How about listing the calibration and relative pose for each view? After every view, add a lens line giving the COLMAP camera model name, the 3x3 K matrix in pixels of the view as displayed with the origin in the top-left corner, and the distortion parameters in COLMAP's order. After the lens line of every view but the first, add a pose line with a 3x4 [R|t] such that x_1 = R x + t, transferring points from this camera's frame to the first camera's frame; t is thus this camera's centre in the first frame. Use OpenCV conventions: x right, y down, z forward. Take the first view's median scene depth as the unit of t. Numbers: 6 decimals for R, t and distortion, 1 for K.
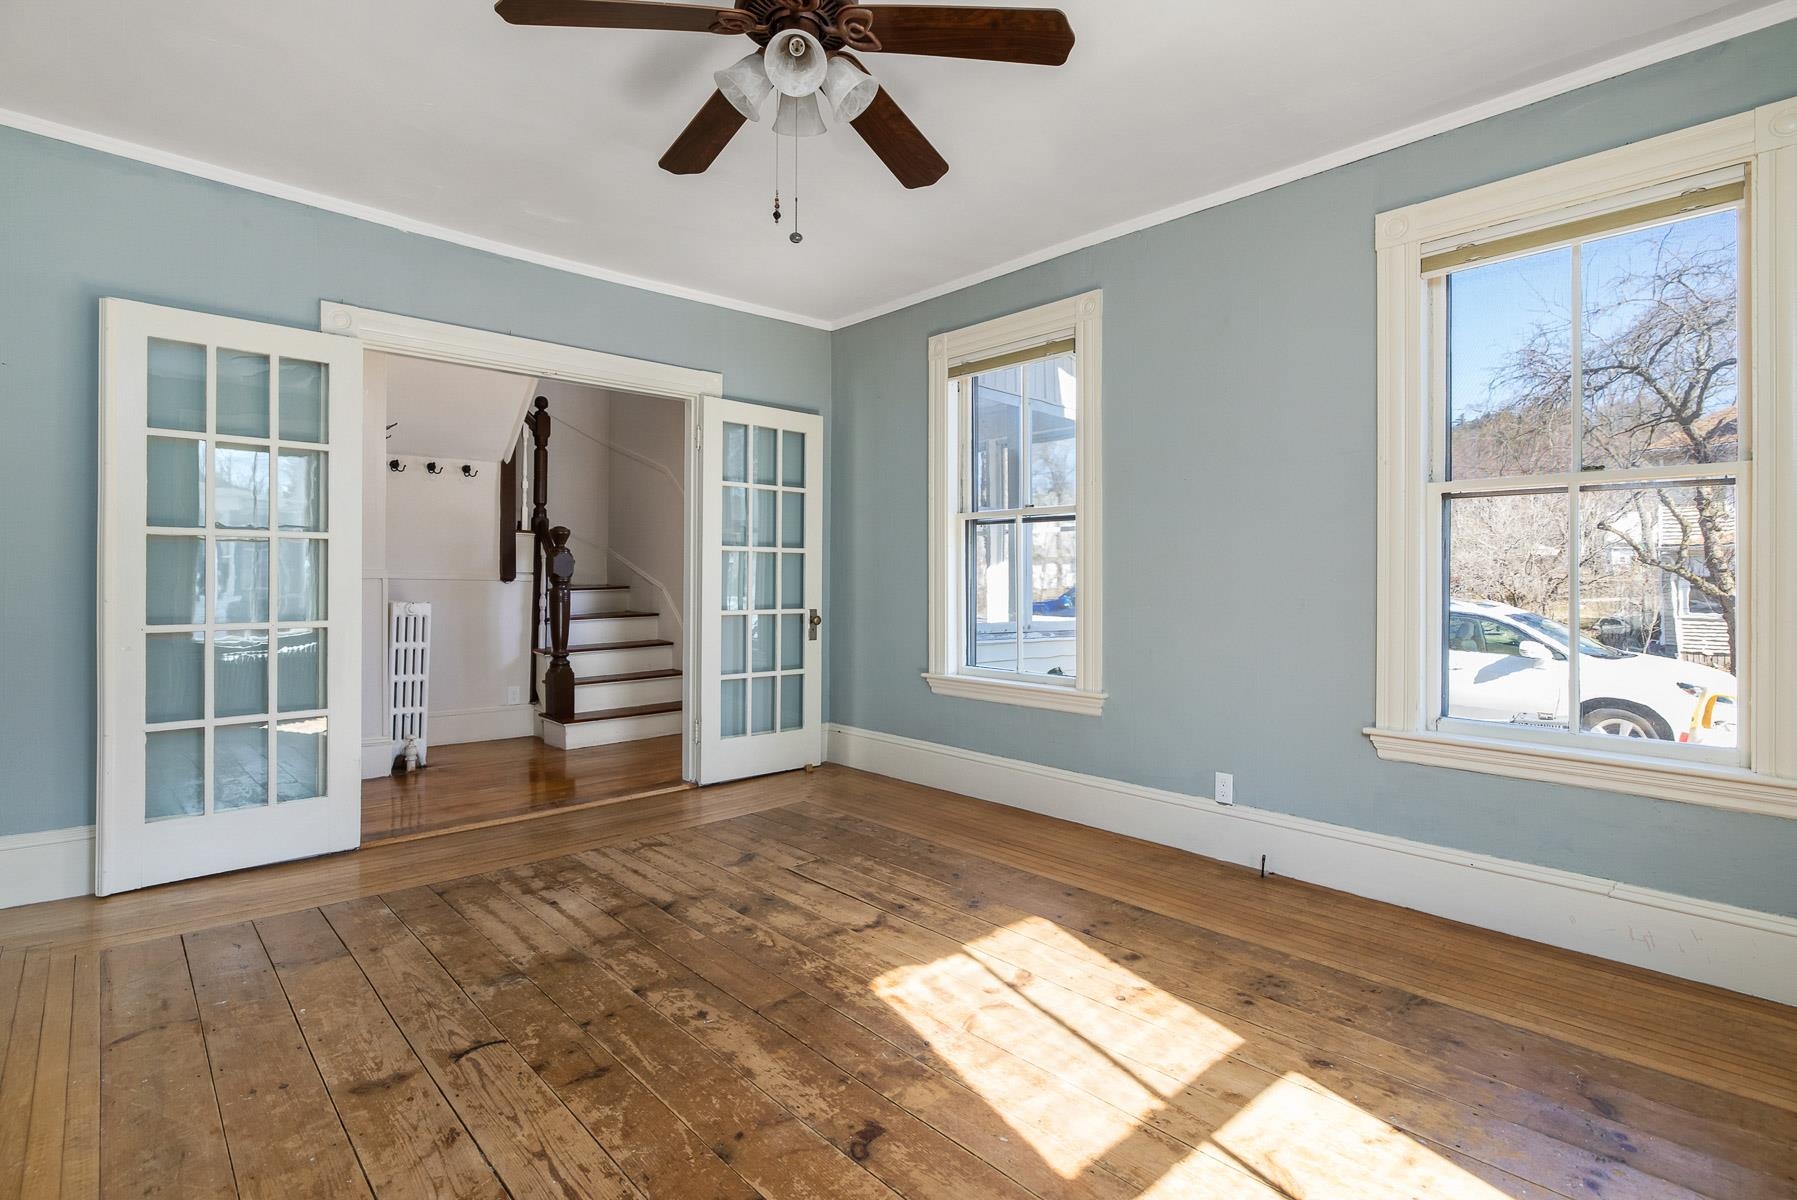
lens RADIAL K [[846.5, 0, 899.7], [0, 846.5, 585.9], [0, 0, 1]] dist [-0.005232, 0.000567]
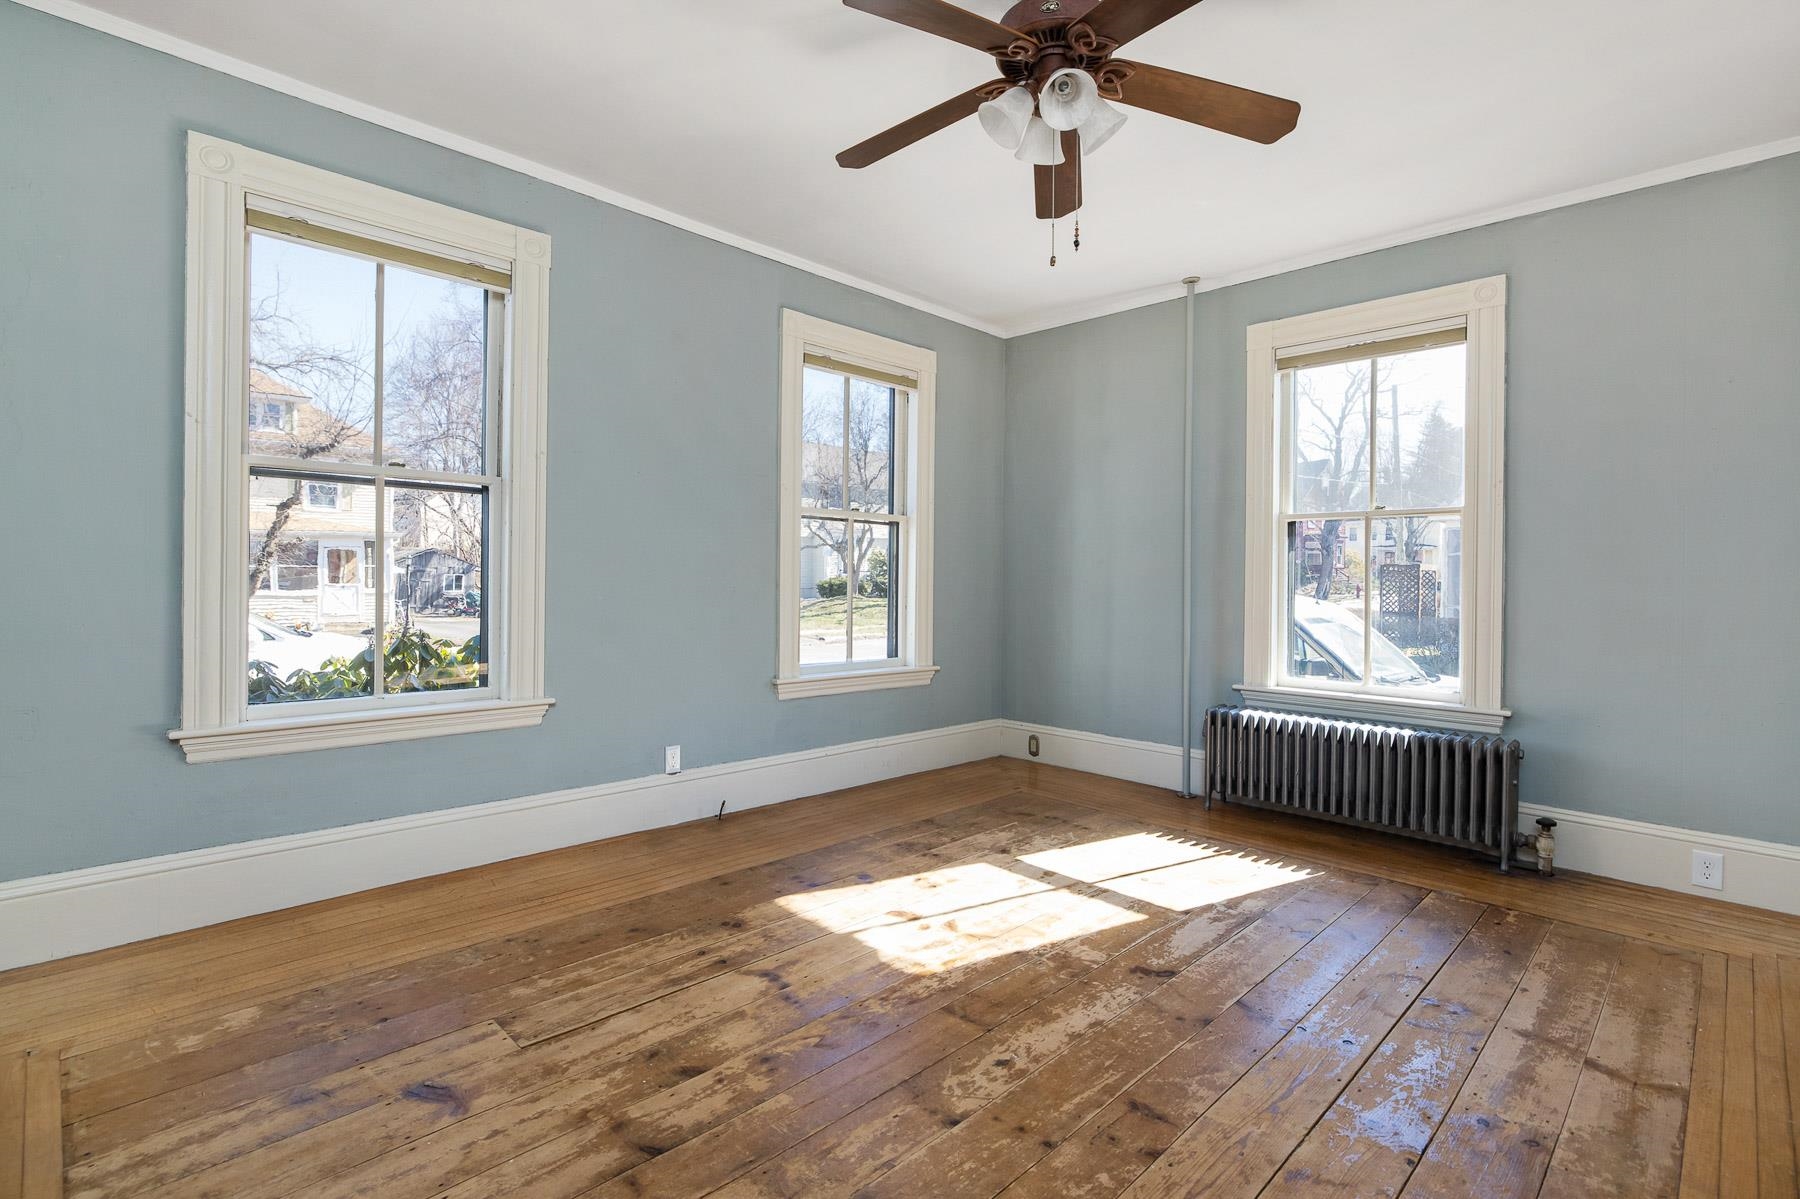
lens RADIAL K [[847.9, 0, 893.5], [0, 847.9, 591.5], [0, 0, 1]] dist [-0.005232, 0.000567]
pose [[-0.024479, -0.022728, 0.999442, -0.969959], [-0.011249, 0.999685, 0.022458, -0.011230], [-0.999637, -0.010693, -0.024726, 0.990331]]
